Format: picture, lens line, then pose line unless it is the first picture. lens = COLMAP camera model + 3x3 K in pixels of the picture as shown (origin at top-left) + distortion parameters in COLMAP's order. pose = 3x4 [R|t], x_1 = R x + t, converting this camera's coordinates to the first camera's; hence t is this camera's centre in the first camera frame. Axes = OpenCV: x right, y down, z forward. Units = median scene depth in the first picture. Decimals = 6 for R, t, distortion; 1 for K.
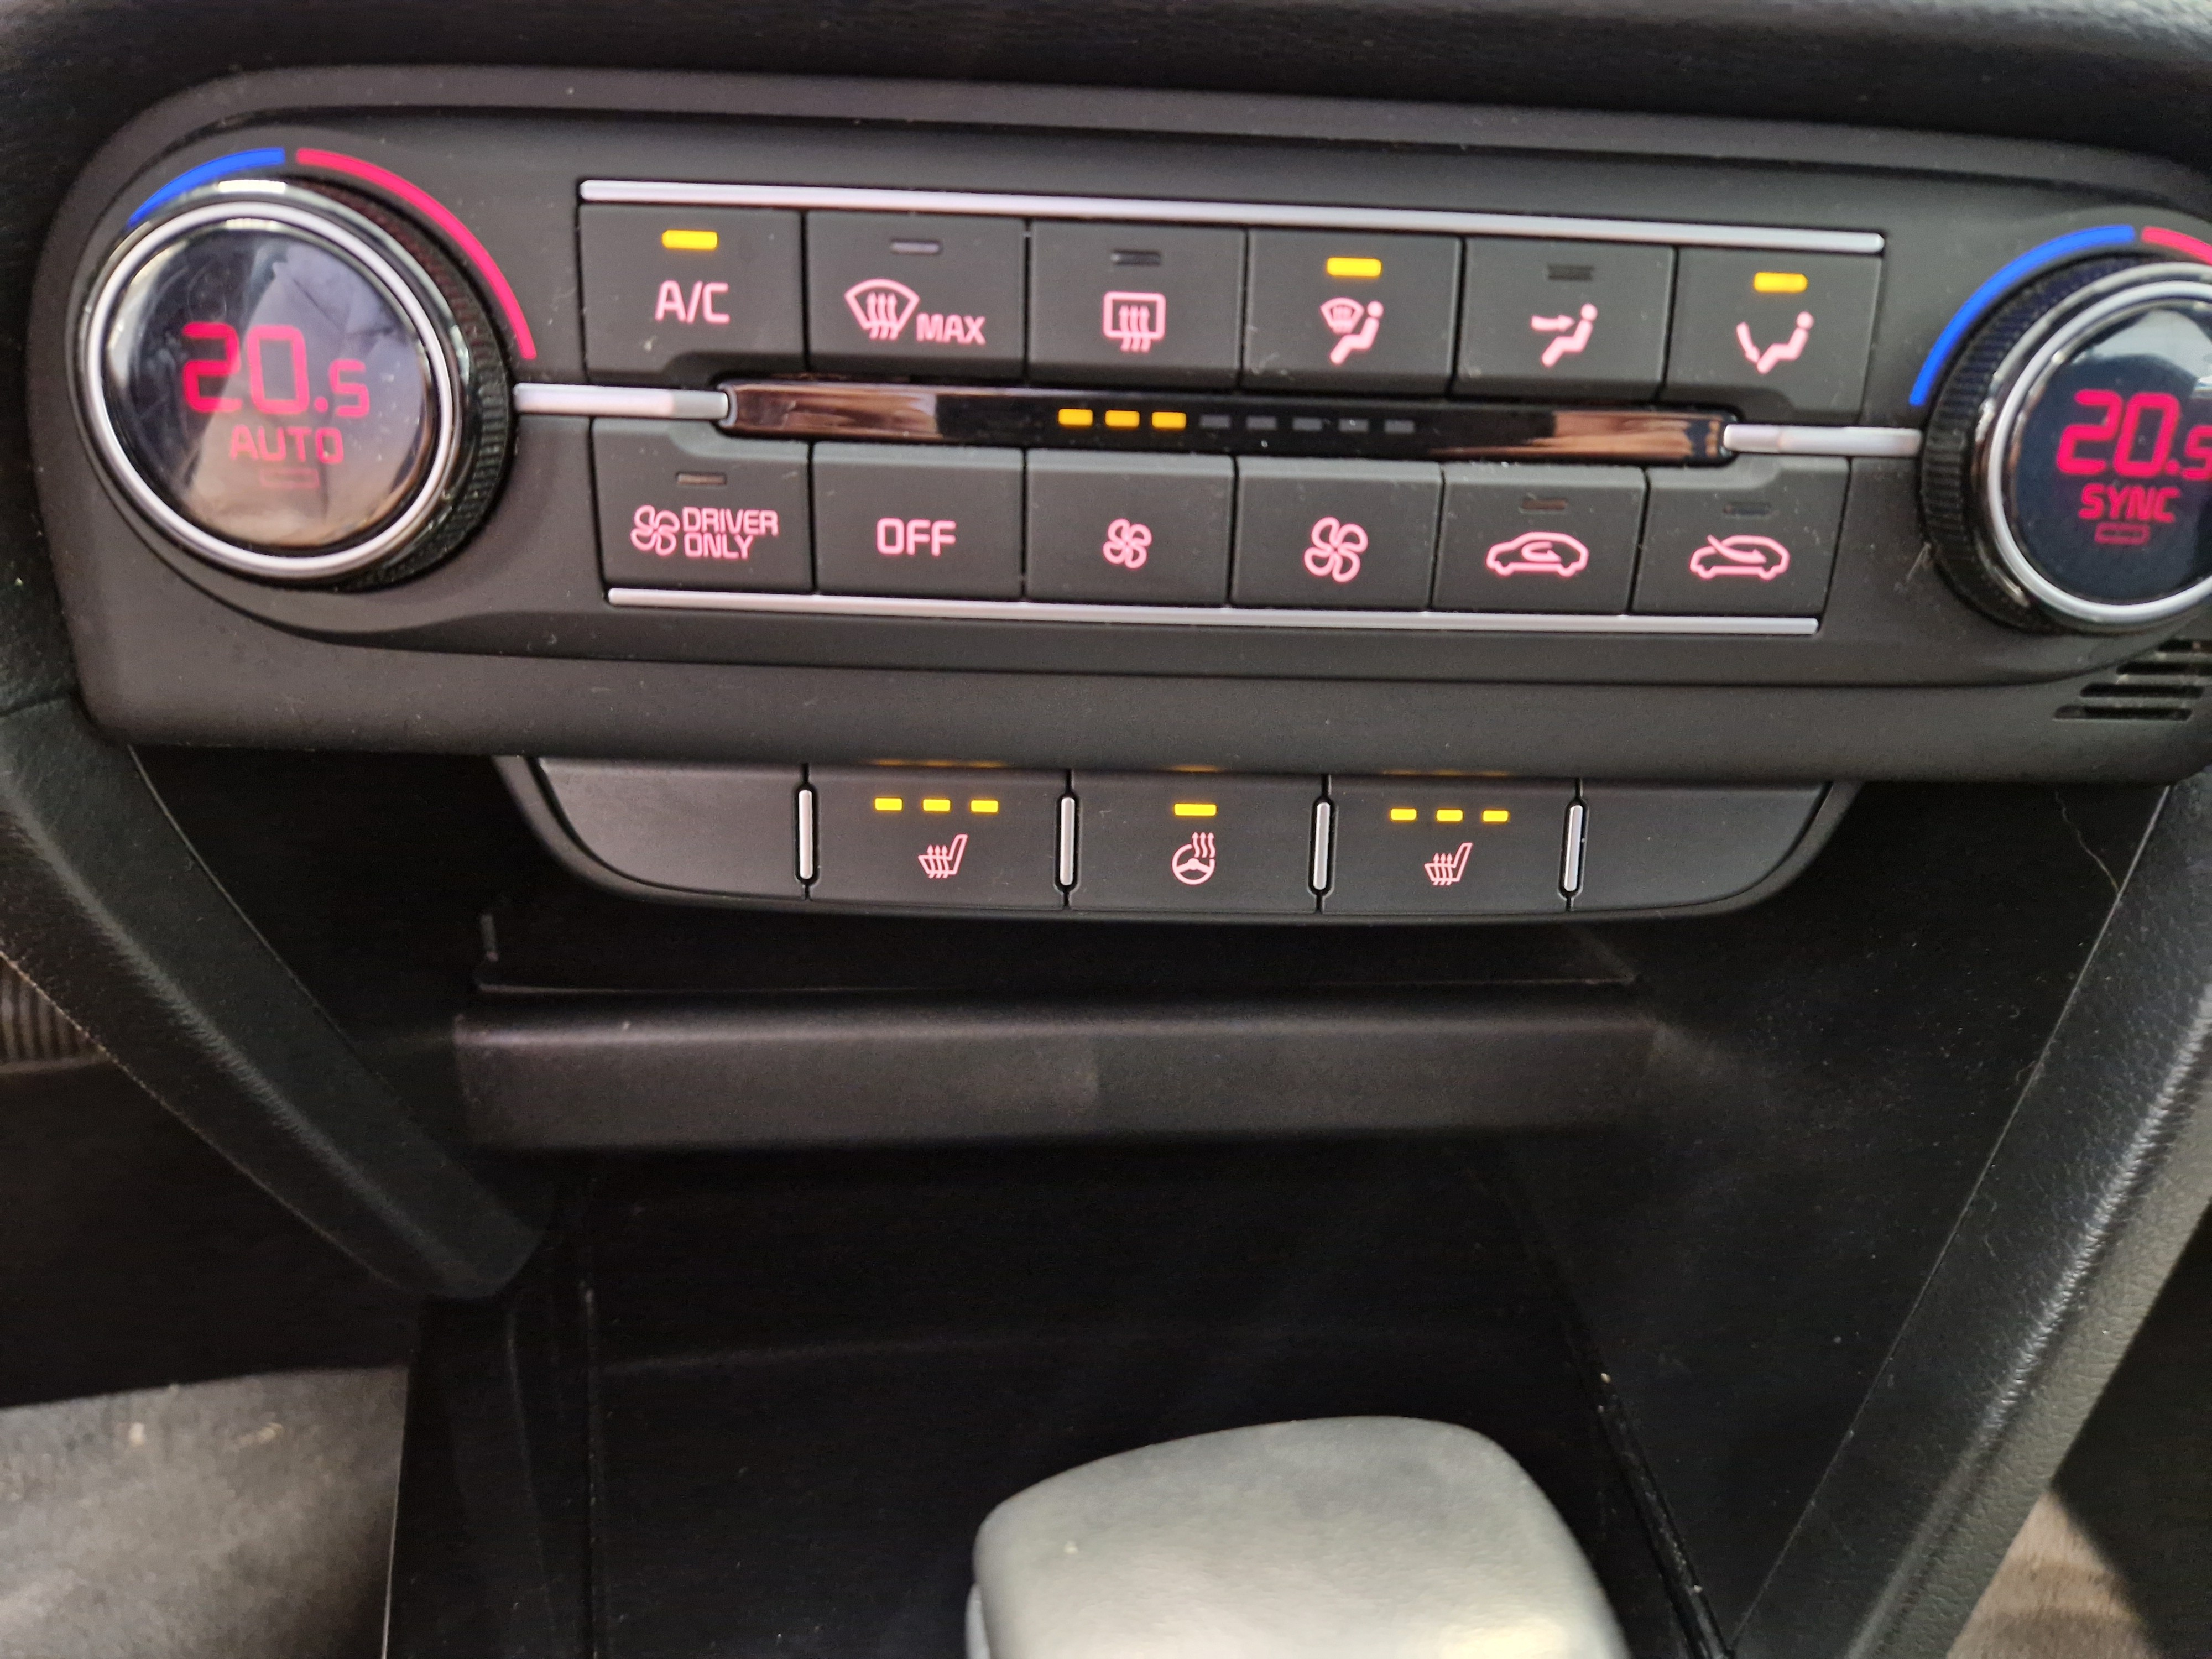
lens RADIAL K [[1498.8, 0, 1126.1], [0, 1498.8, 825.2], [0, 0, 1]] dist [0.078679, -0.070002]
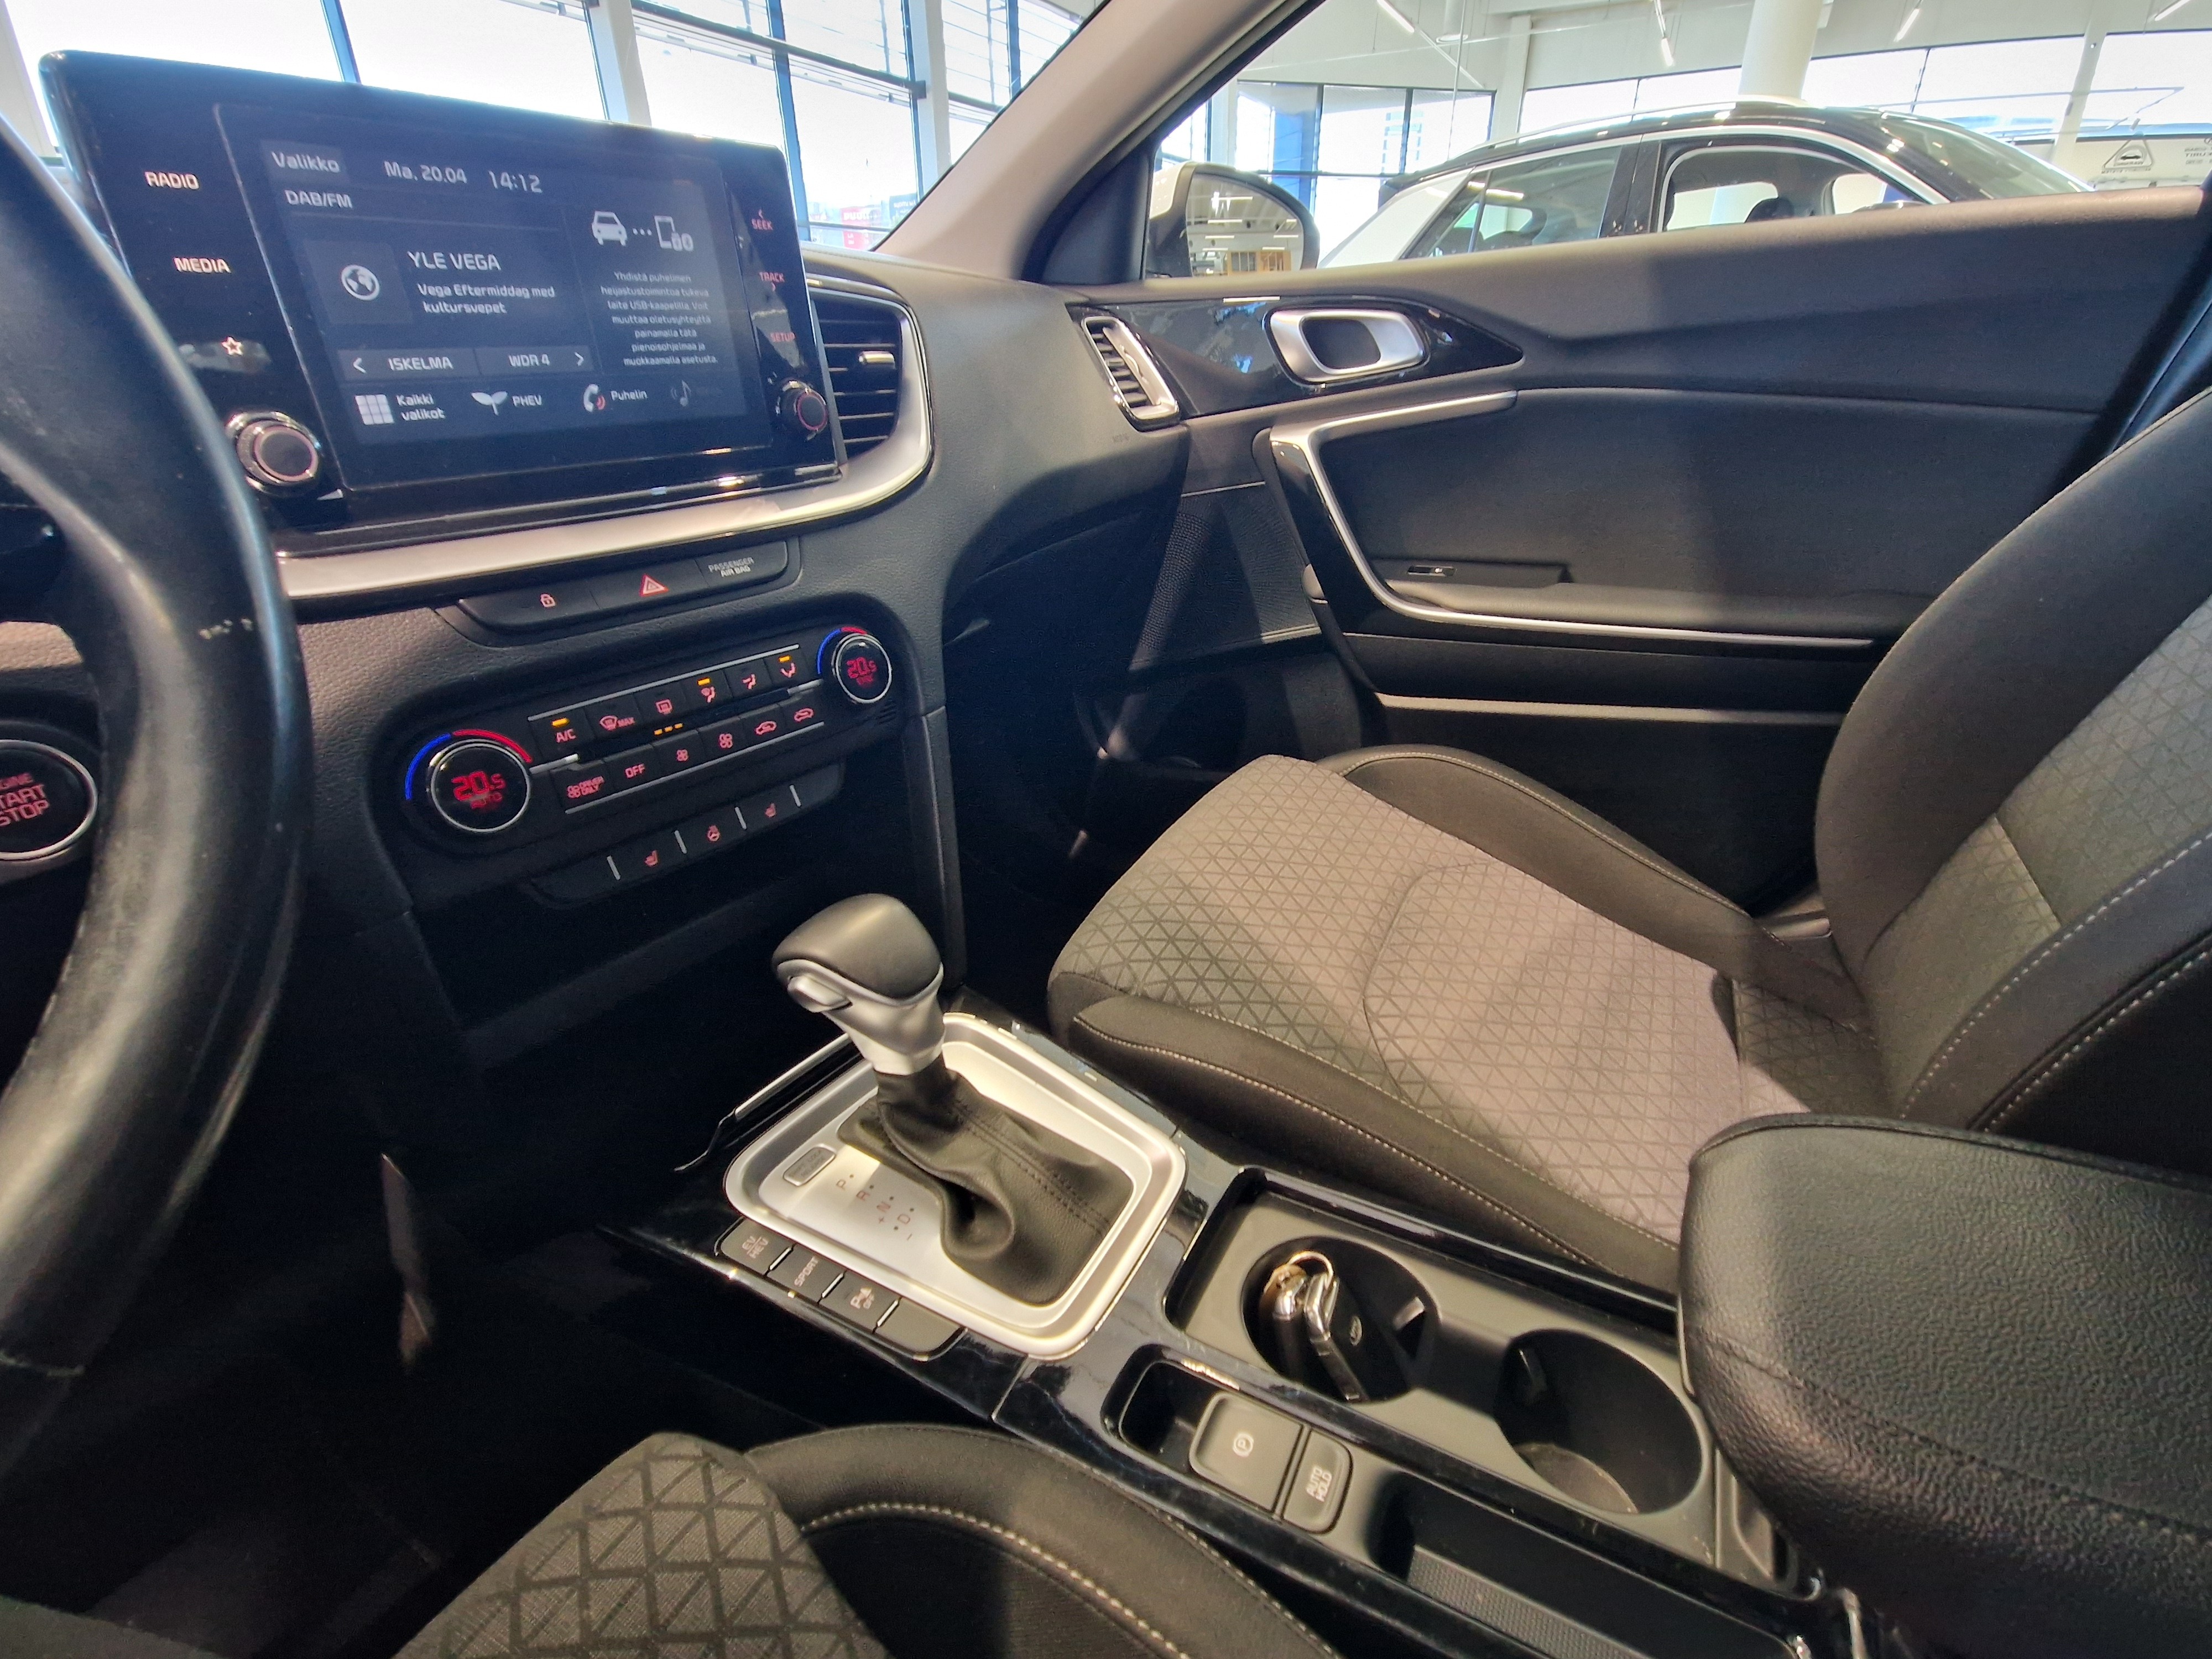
lens RADIAL K [[1019.2, 0, 1109.8], [0, 1019.2, 824.5], [0, 0, 1]] dist [0.005276, -0.002871]
pose [[0.634013, -0.381028, 0.672938, -1.253742], [0.460507, 0.885102, 0.067288, 0.348374], [-0.621257, 0.267231, 0.736632, -1.821331]]
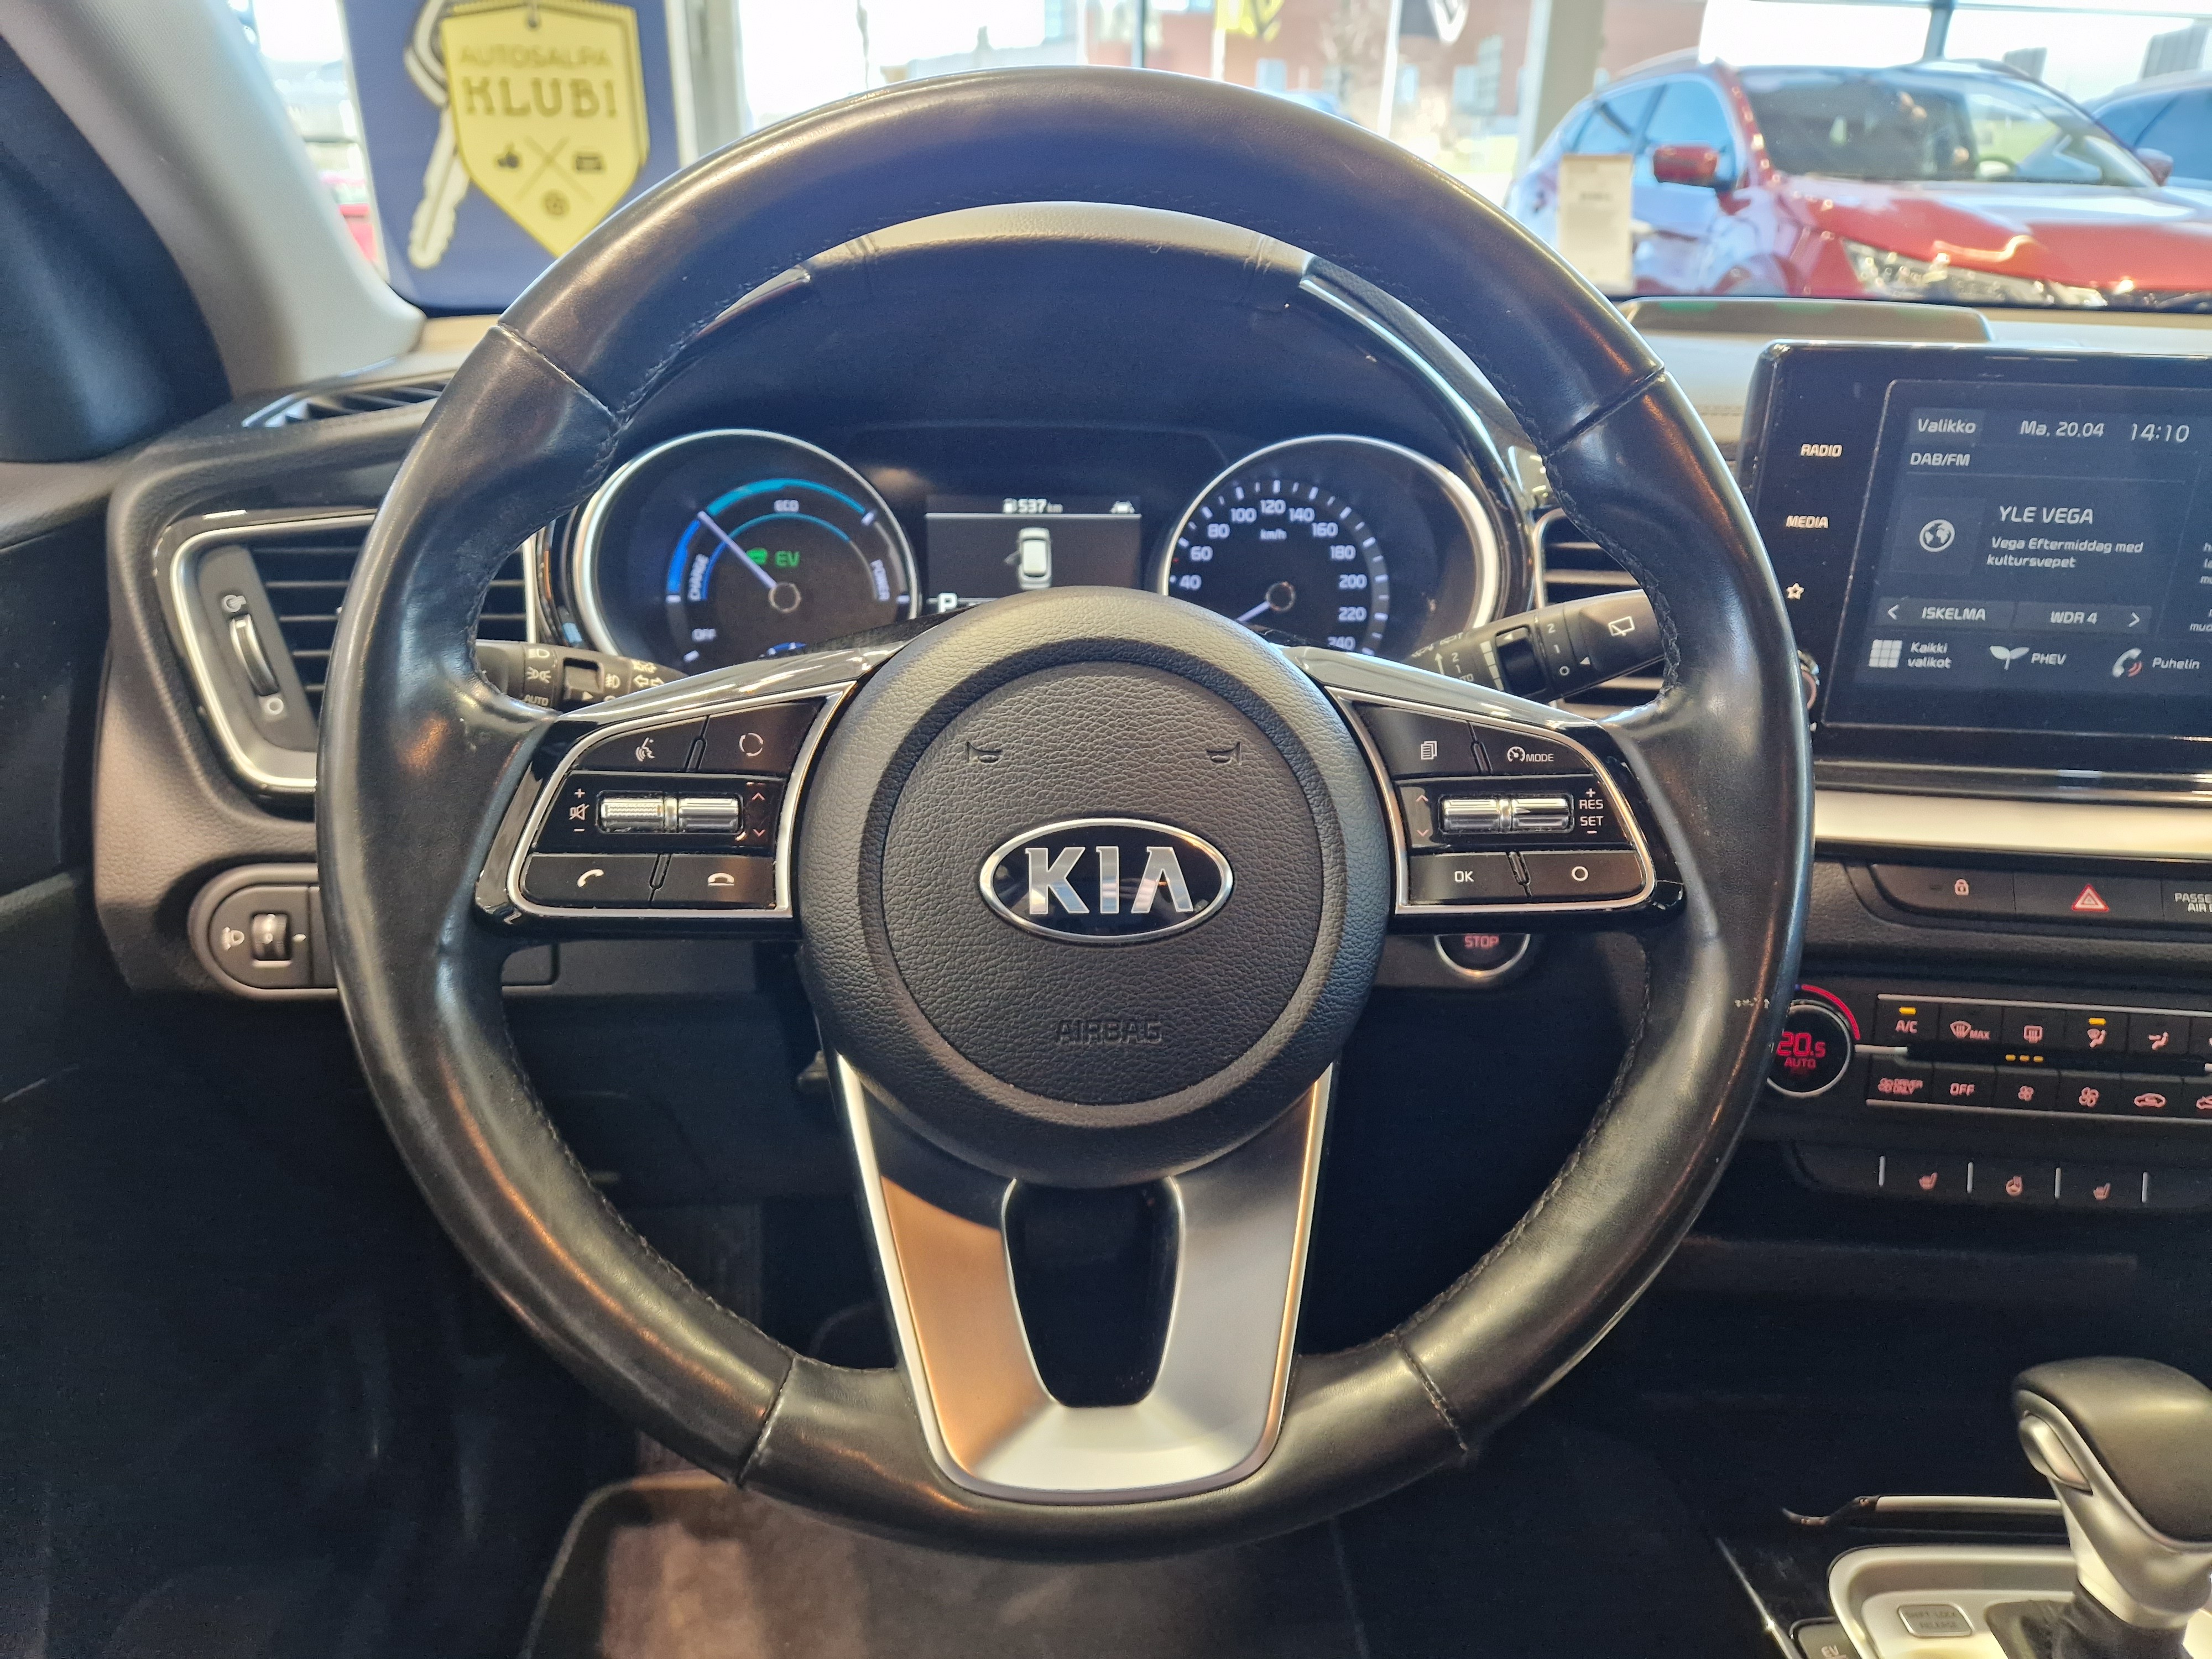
lens RADIAL K [[1498.8, 0, 1111.5], [0, 1498.8, 847.9], [0, 0, 1]] dist [0.078679, -0.070002]
pose [[0.995494, 0.024530, -0.091593, -1.804126], [-0.039230, 0.985958, -0.162319, -0.091731], [0.086325, 0.165181, 0.982478, -2.757915]]
